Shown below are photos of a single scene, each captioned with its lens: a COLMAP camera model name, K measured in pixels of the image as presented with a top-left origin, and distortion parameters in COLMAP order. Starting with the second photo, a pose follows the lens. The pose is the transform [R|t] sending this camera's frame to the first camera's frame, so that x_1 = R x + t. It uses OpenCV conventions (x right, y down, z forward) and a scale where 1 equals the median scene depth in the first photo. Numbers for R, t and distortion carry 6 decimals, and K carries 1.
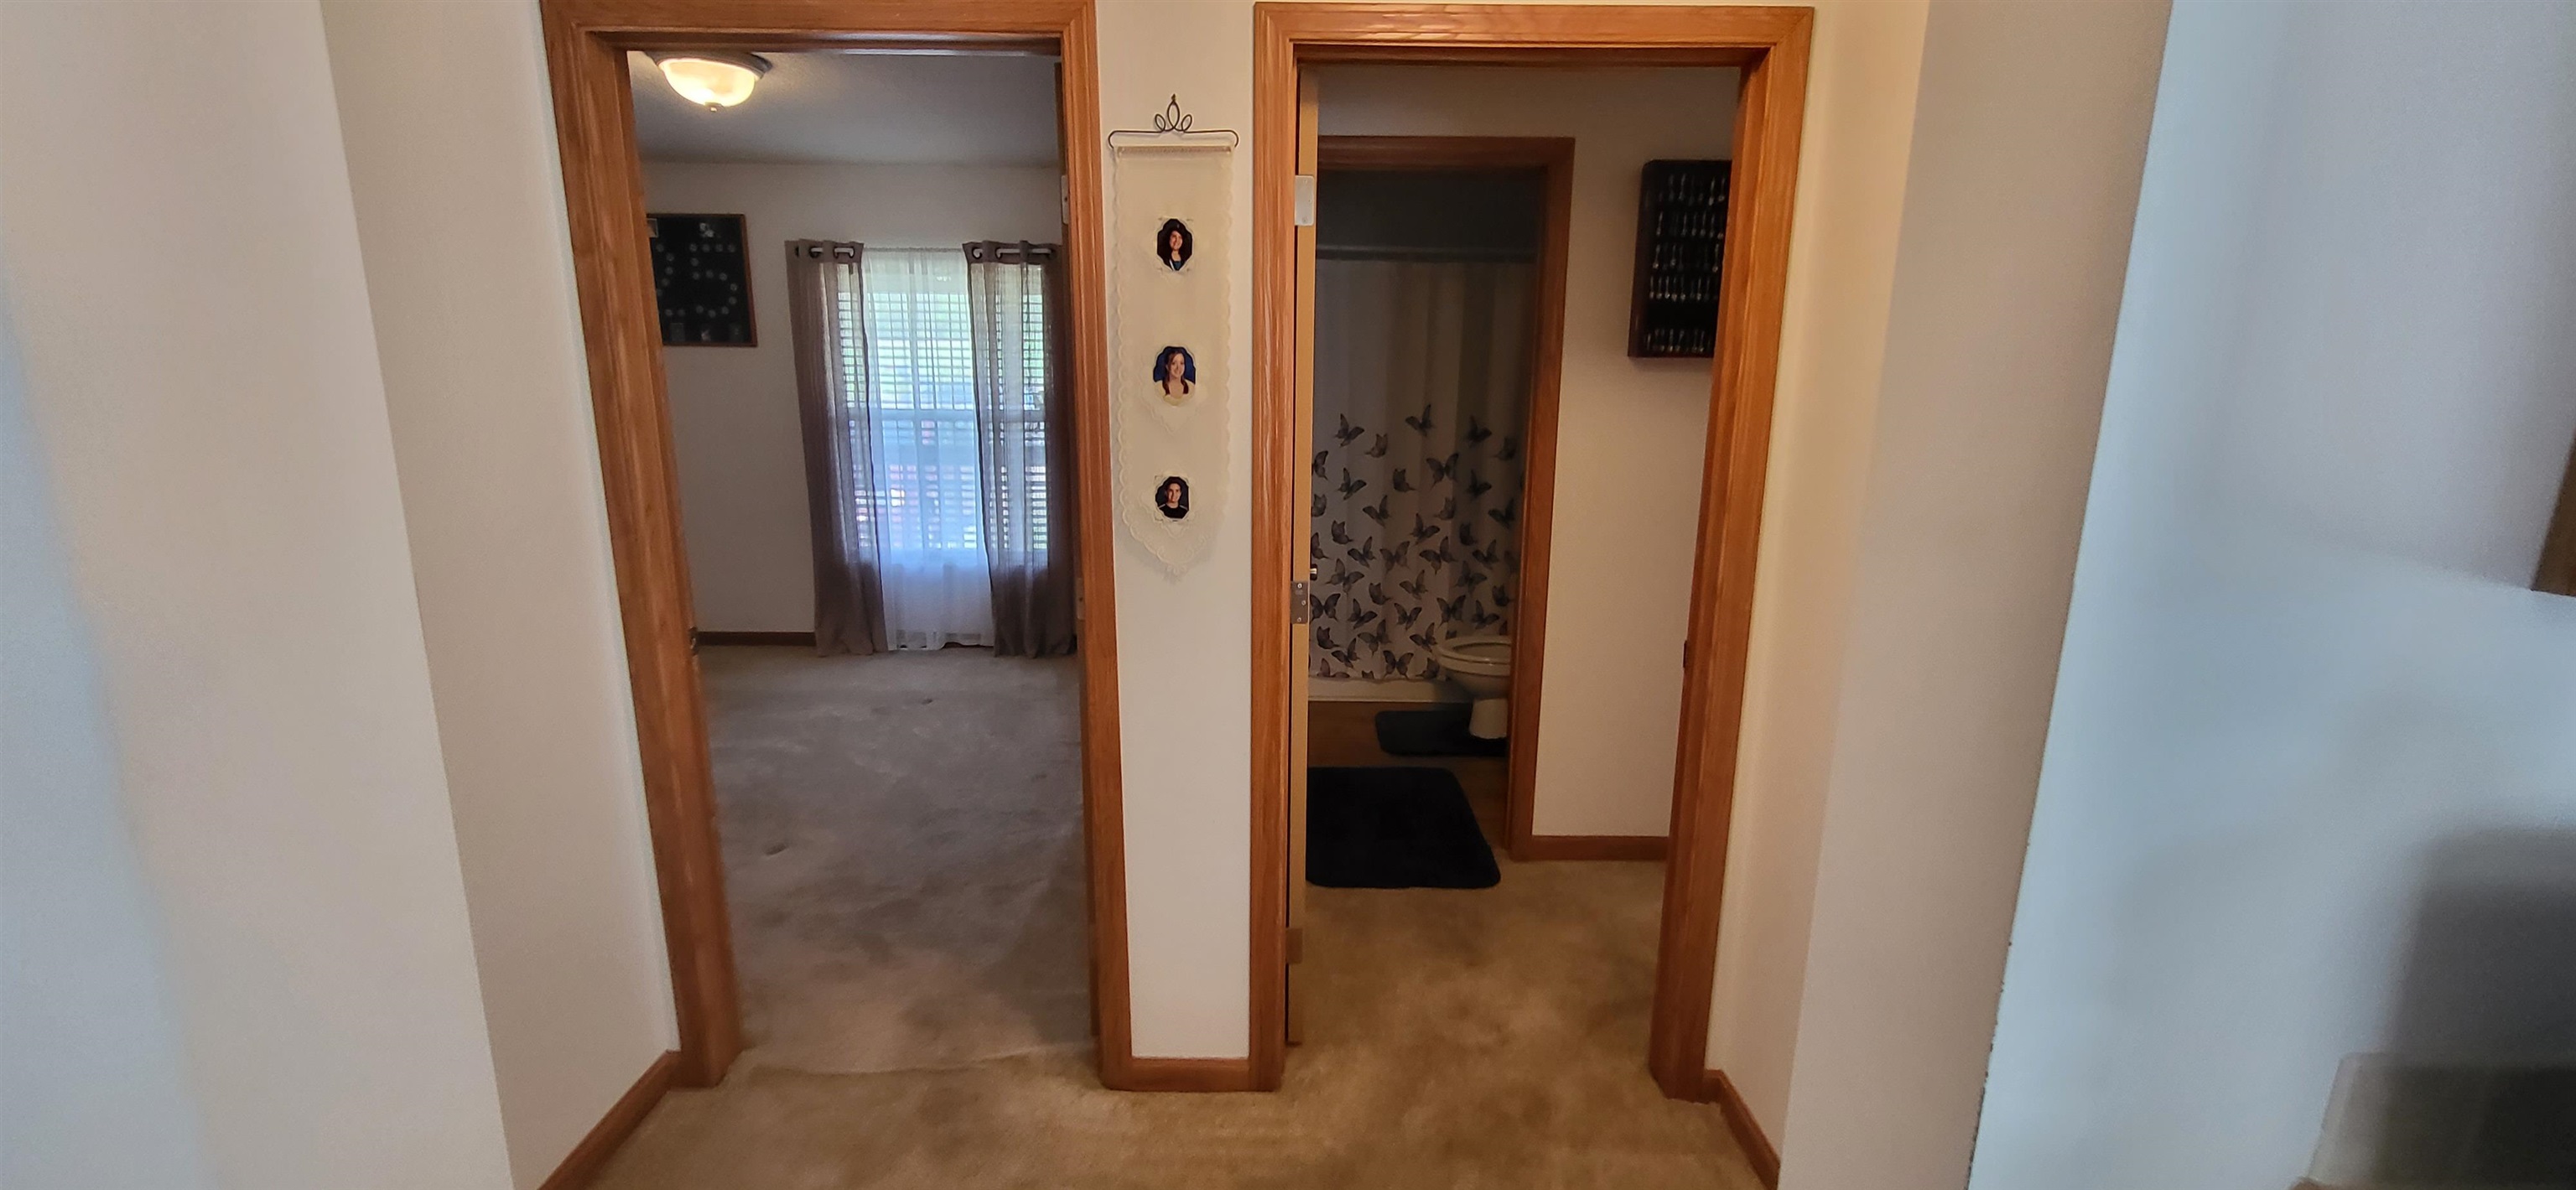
lens RADIAL K [[1026.8, 0, 1275.7], [0, 1026.8, 589.4], [0, 0, 1]] dist [0.007414, -0.000204]
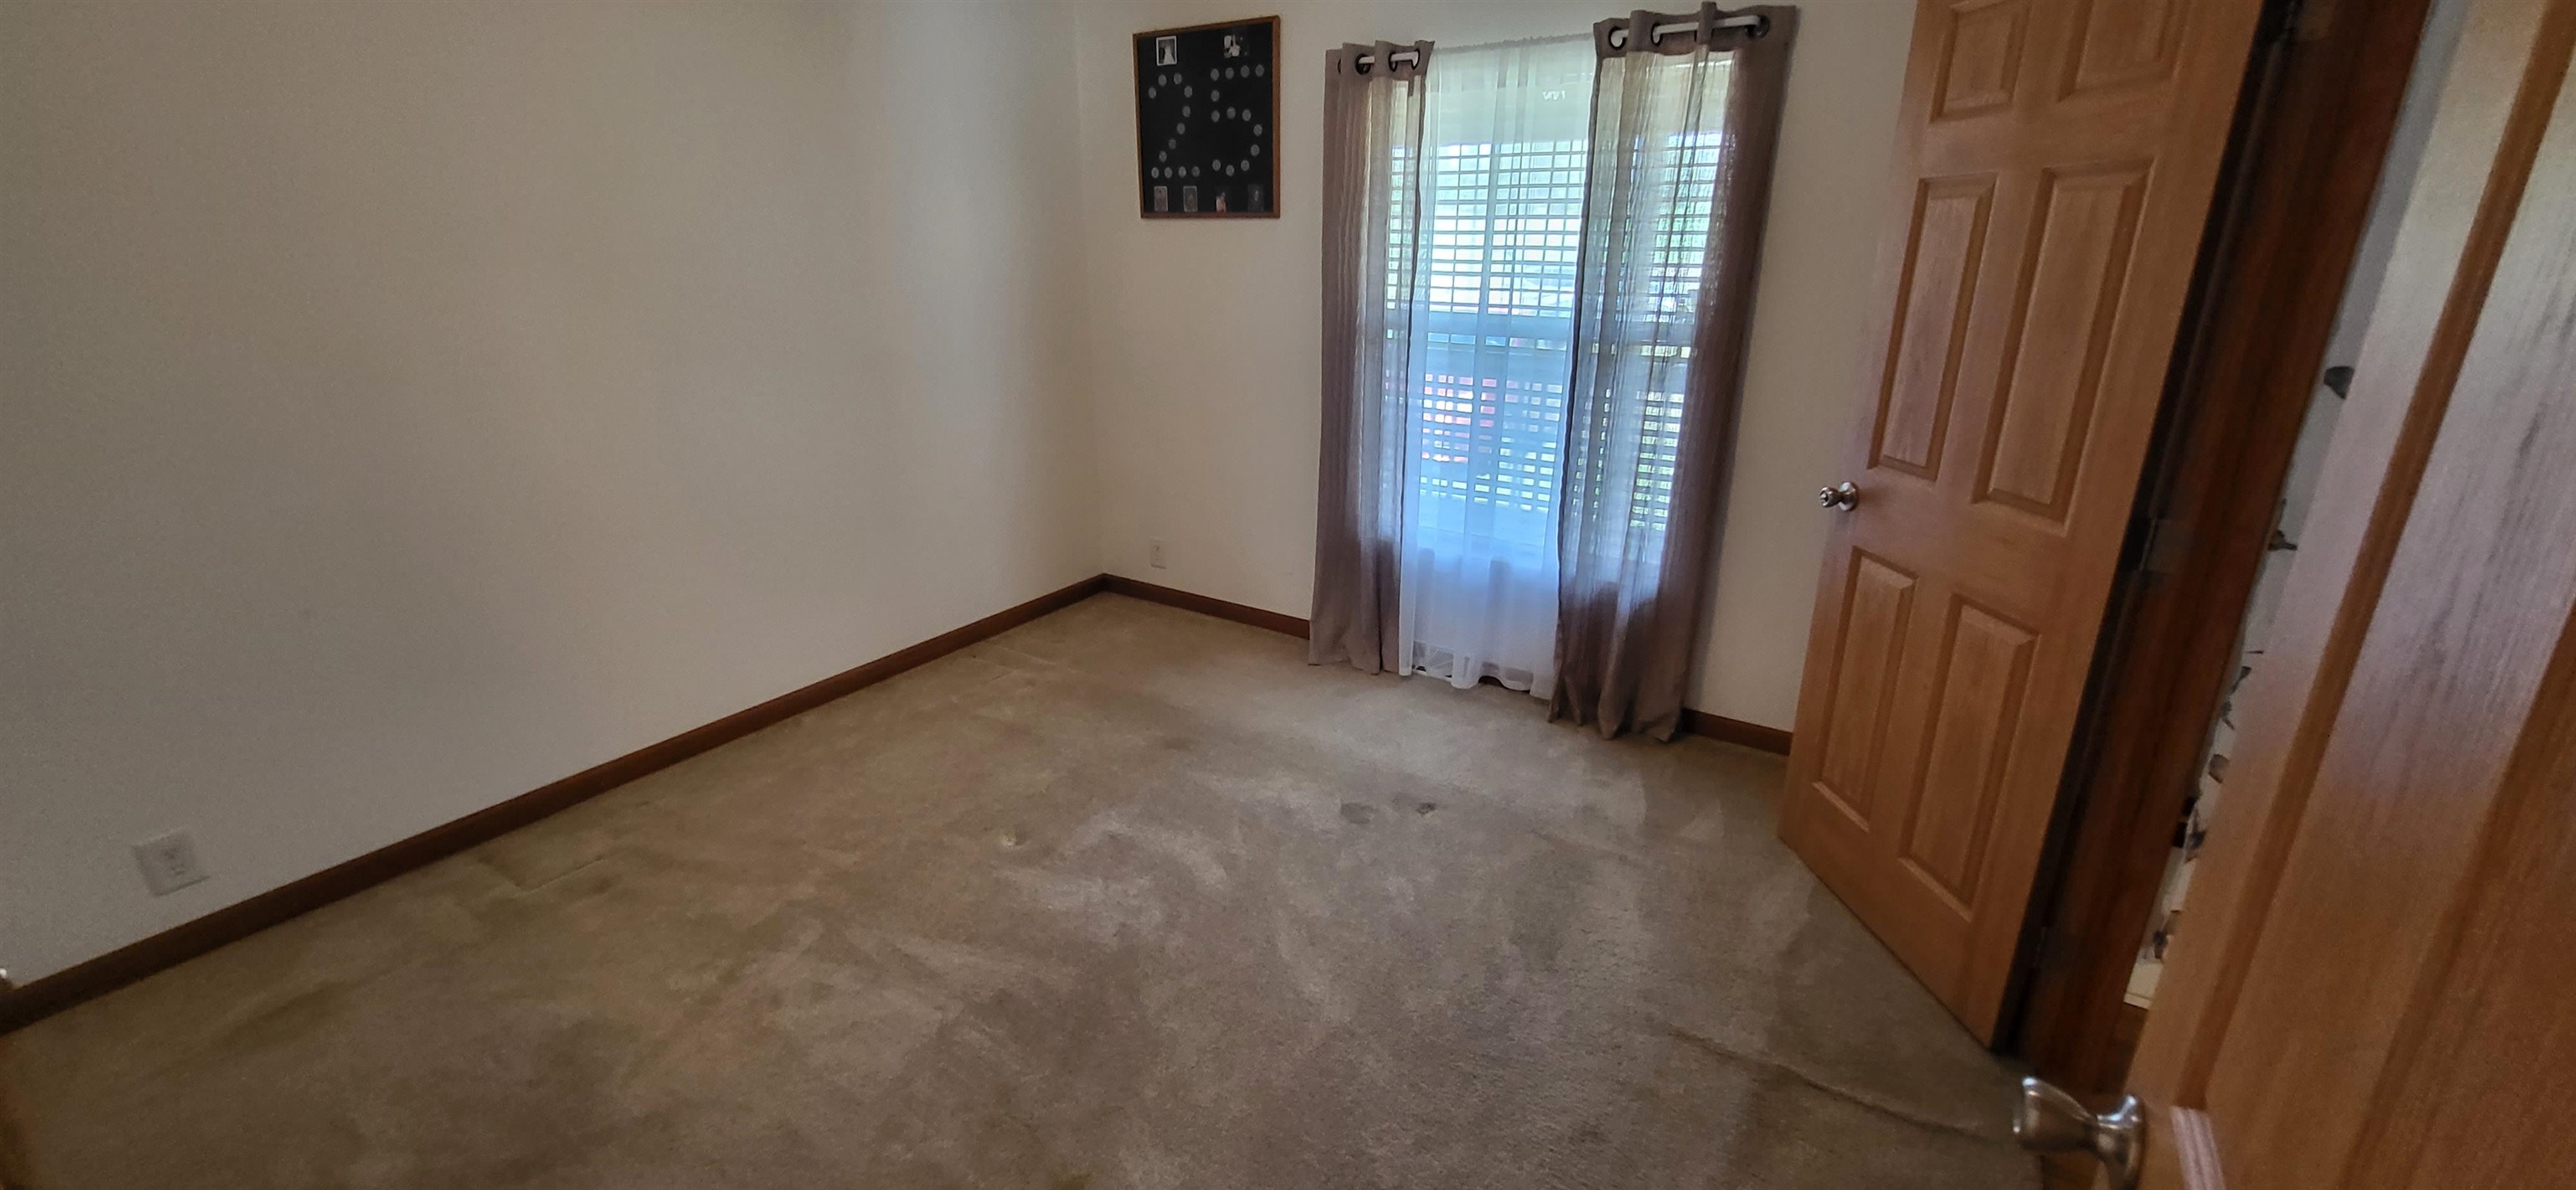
lens RADIAL K [[1026.8, 0, 1294.4], [0, 1026.8, 573.7], [0, 0, 1]] dist [0.007414, -0.000204]
pose [[0.853230, 0.158535, -0.496855, -0.111461], [-0.107366, 0.985667, 0.130130, -0.090261], [0.510363, -0.057685, 0.858022, 0.397087]]
